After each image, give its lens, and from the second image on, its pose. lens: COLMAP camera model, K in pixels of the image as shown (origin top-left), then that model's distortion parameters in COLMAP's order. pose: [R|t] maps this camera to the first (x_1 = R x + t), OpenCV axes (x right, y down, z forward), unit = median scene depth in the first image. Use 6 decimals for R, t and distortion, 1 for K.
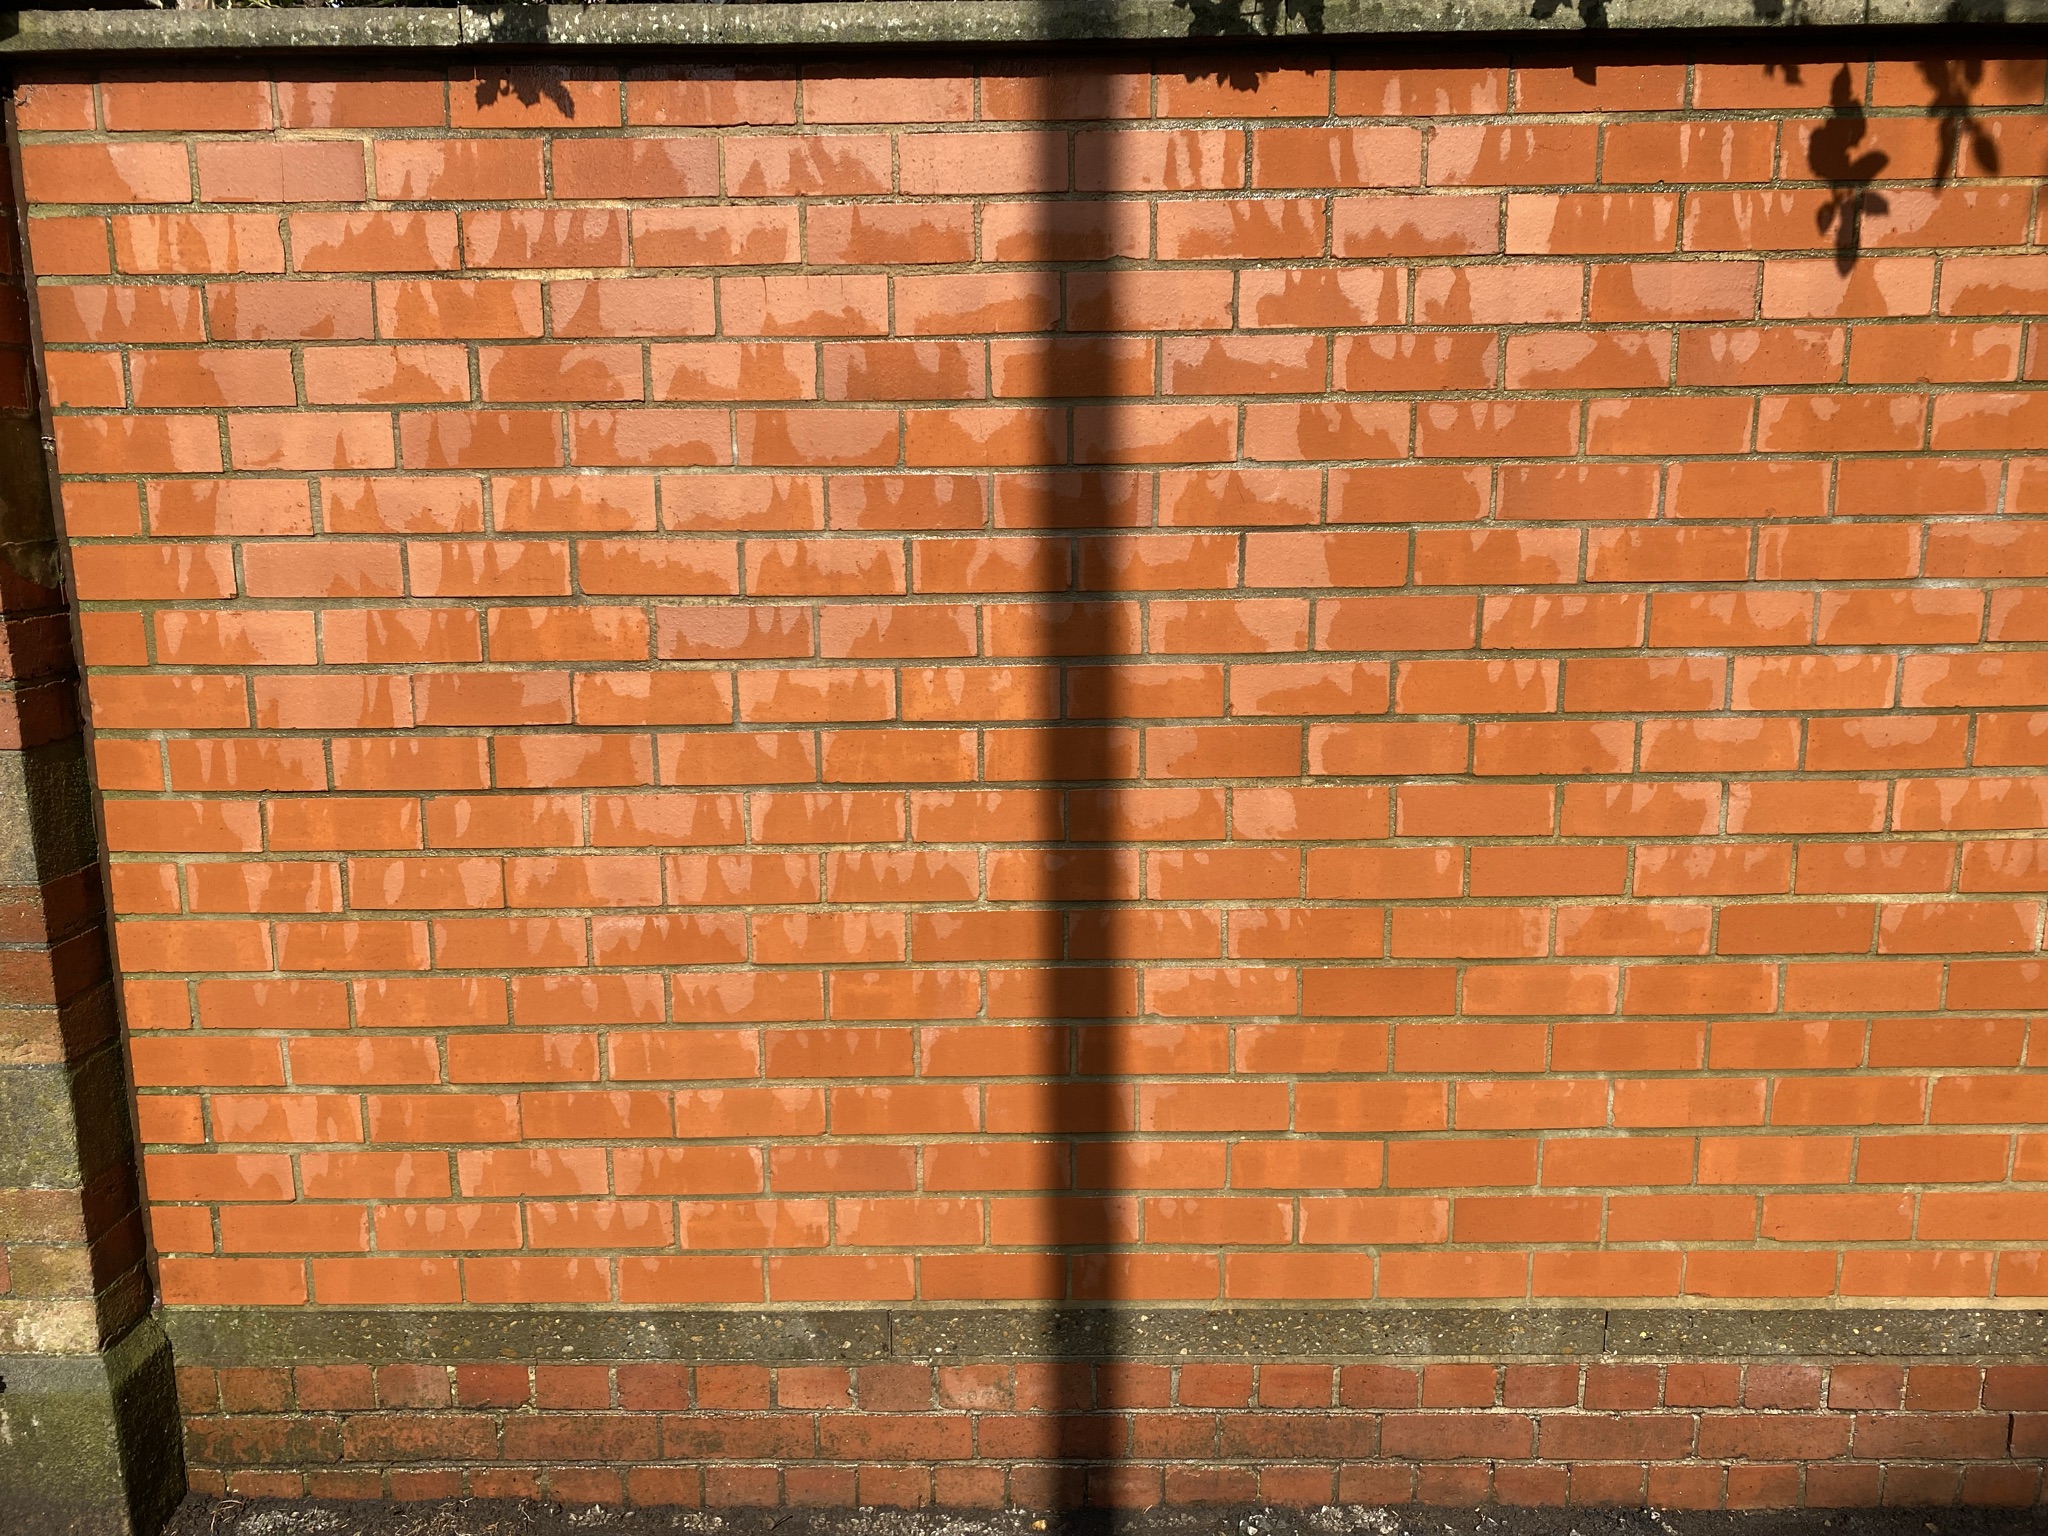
lens RADIAL K [[1586.8, 0, 1024.0], [0, 1586.8, 768.0], [0, 0, 1]] dist [-0.002974, 0.017081]
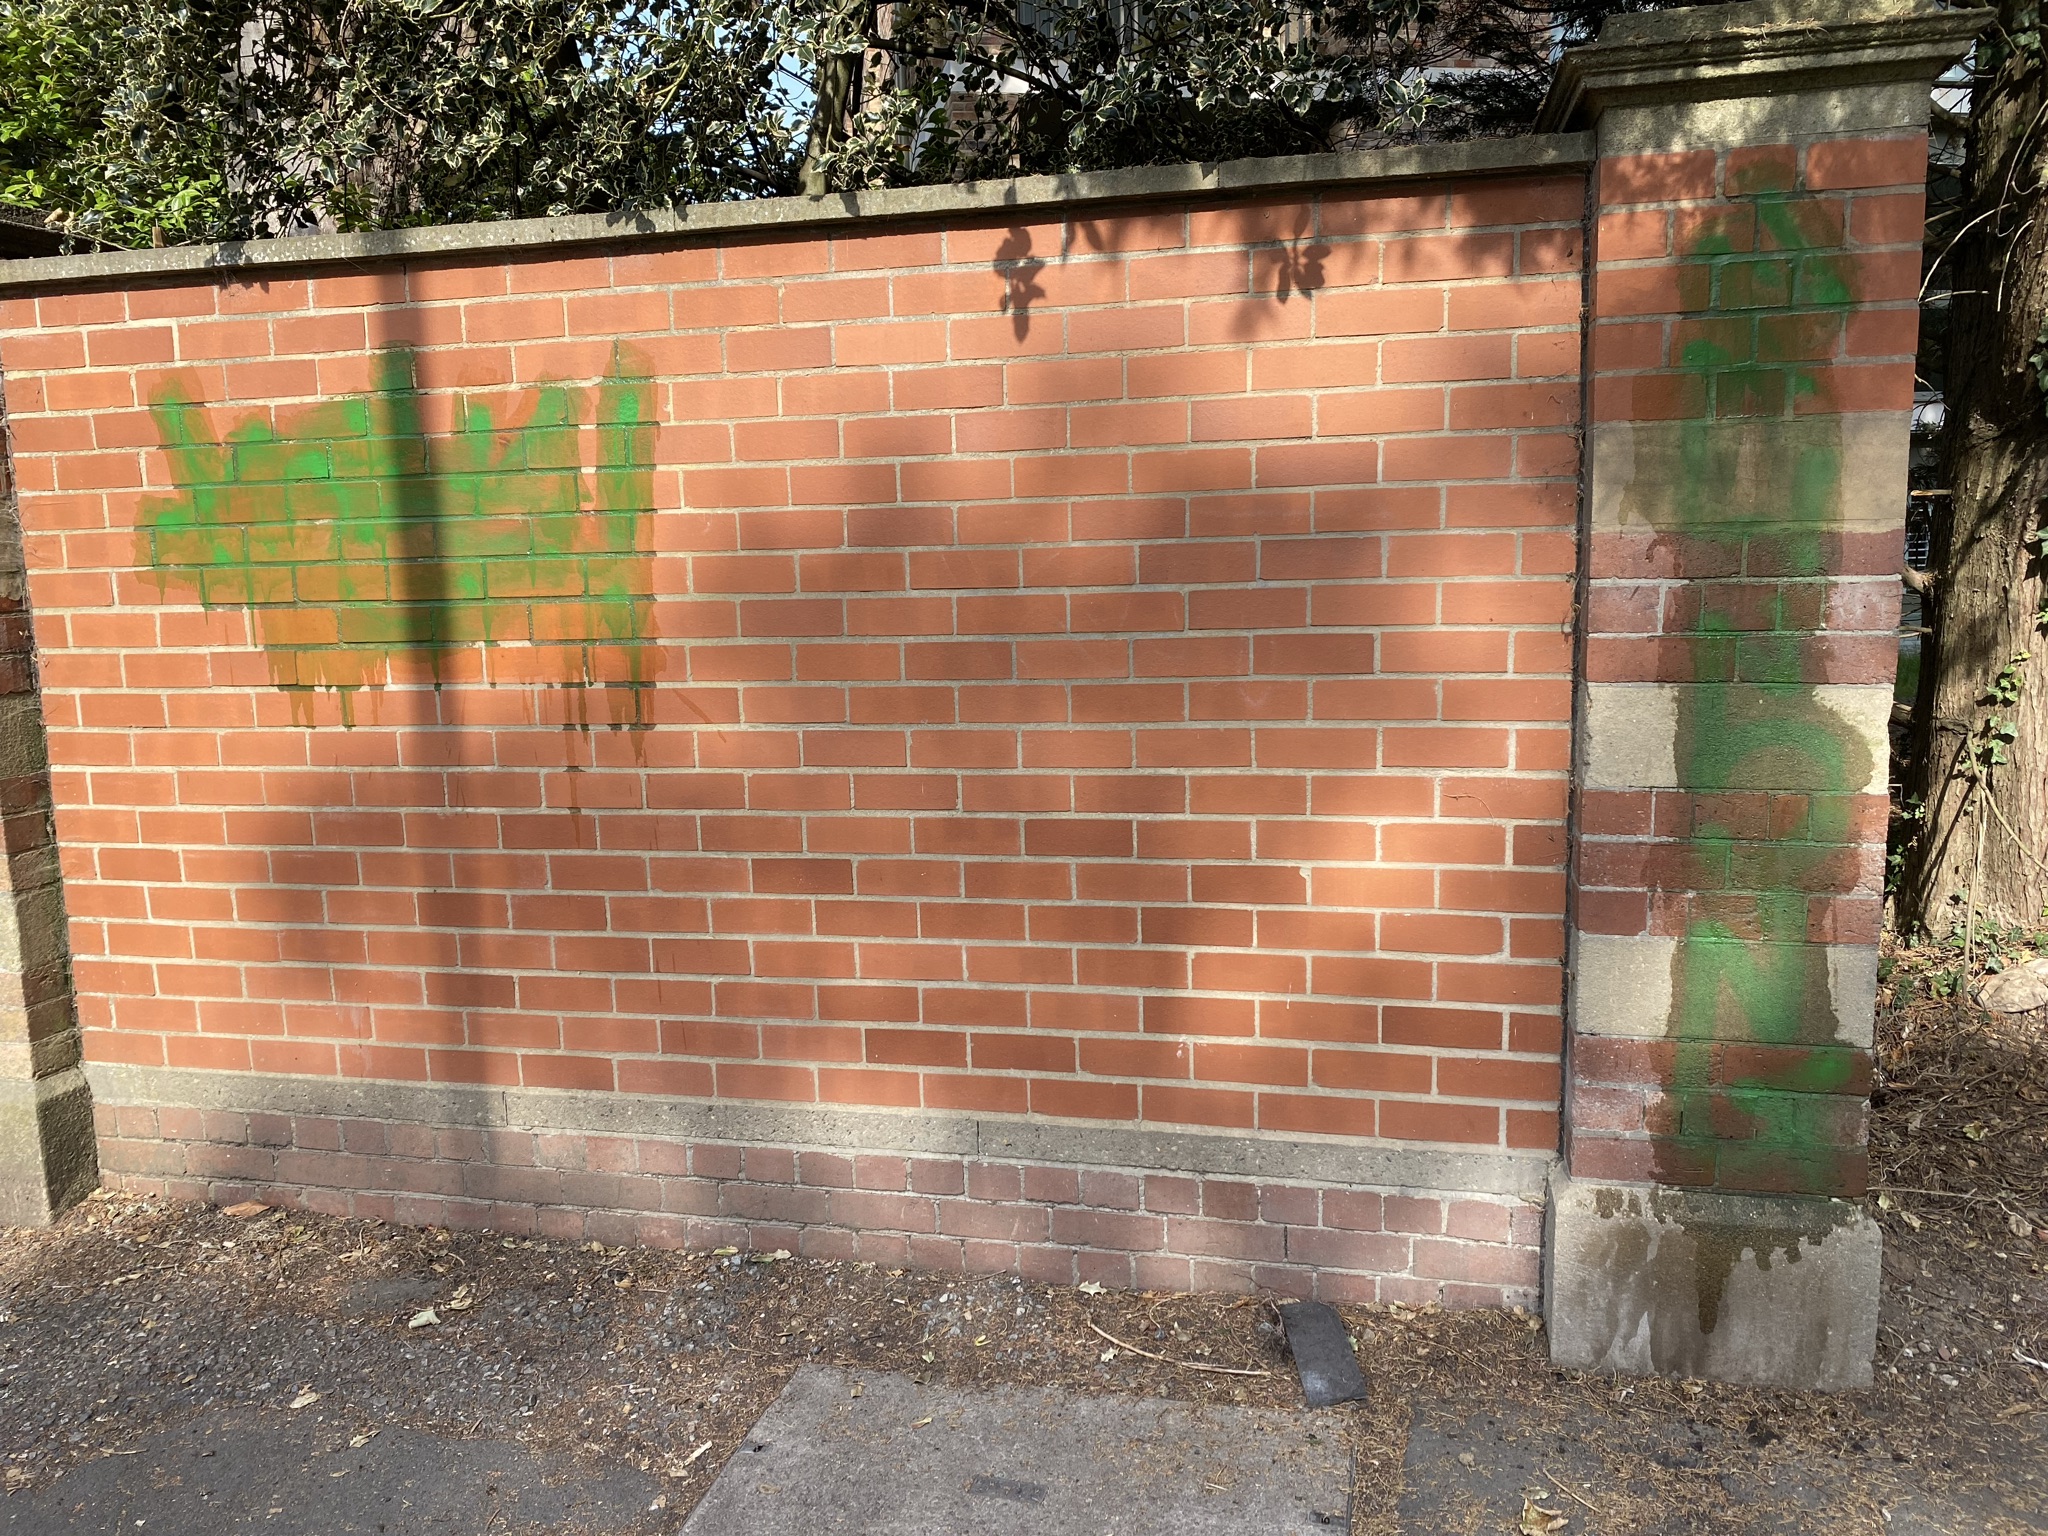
lens RADIAL K [[1586.8, 0, 1024.0], [0, 1586.8, 768.0], [0, 0, 1]] dist [-0.002974, 0.017081]
pose [[0.967528, 0.004561, -0.252724, 0.737301], [-0.015511, 0.999024, -0.041354, 0.102498], [0.252289, 0.043931, 0.966654, -0.281642]]
